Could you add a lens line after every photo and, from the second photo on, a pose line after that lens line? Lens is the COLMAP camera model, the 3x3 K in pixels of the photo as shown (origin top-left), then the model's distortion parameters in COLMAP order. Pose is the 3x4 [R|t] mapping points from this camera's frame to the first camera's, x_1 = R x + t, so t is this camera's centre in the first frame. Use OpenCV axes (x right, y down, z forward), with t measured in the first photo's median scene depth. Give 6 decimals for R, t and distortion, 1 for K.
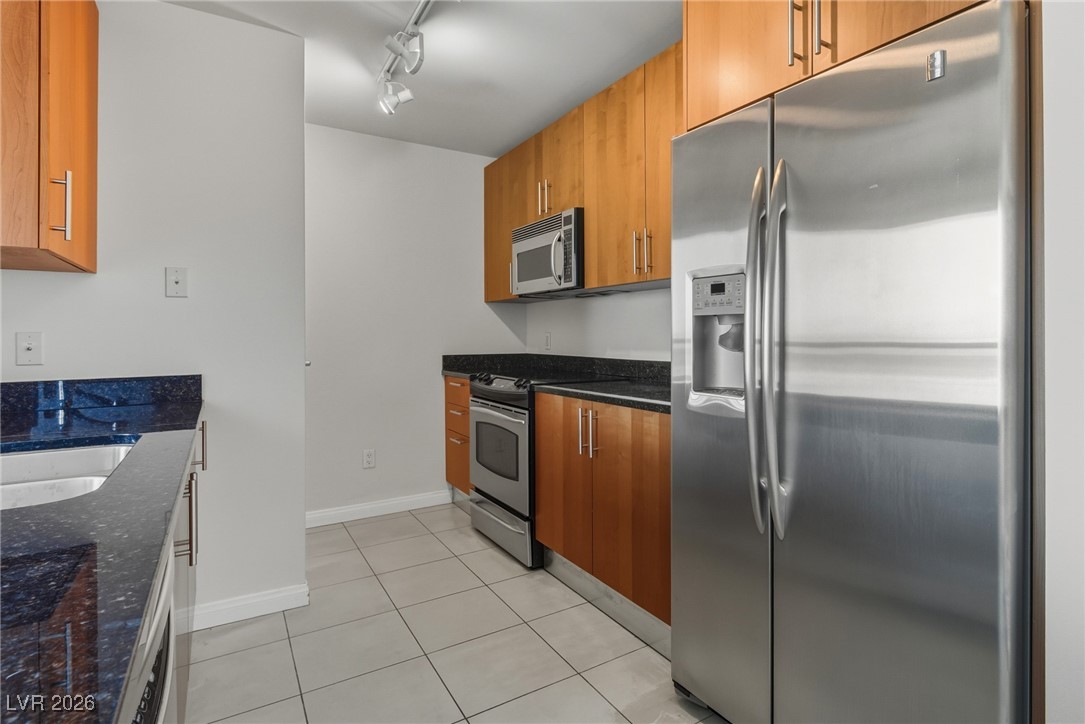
lens RADIAL K [[556.0, 0, 572.1], [0, 556.0, 331.5], [0, 0, 1]] dist [-0.020971, 0.000441]
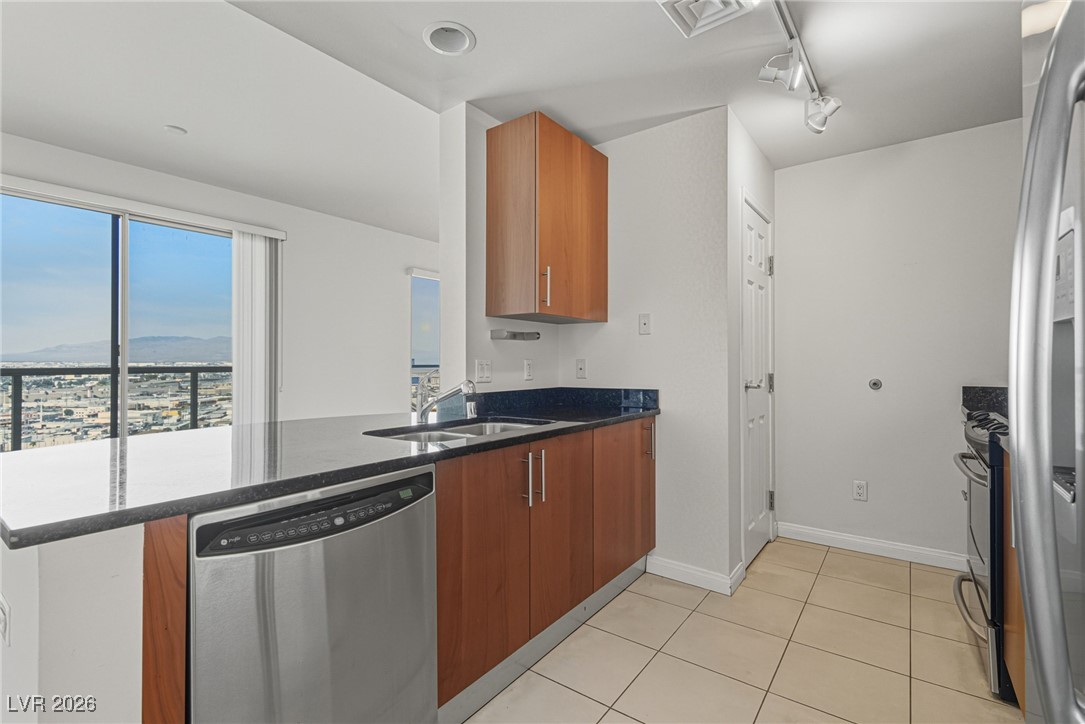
lens RADIAL K [[500.5, 0, 540.6], [0, 500.5, 357.7], [0, 0, 1]] dist [0.015783, -0.008165]
pose [[0.355843, -0.000666, -0.934545, 0.334381], [0.005014, 0.999987, 0.001197, -0.004161], [0.934532, -0.005112, 0.355842, 0.239633]]
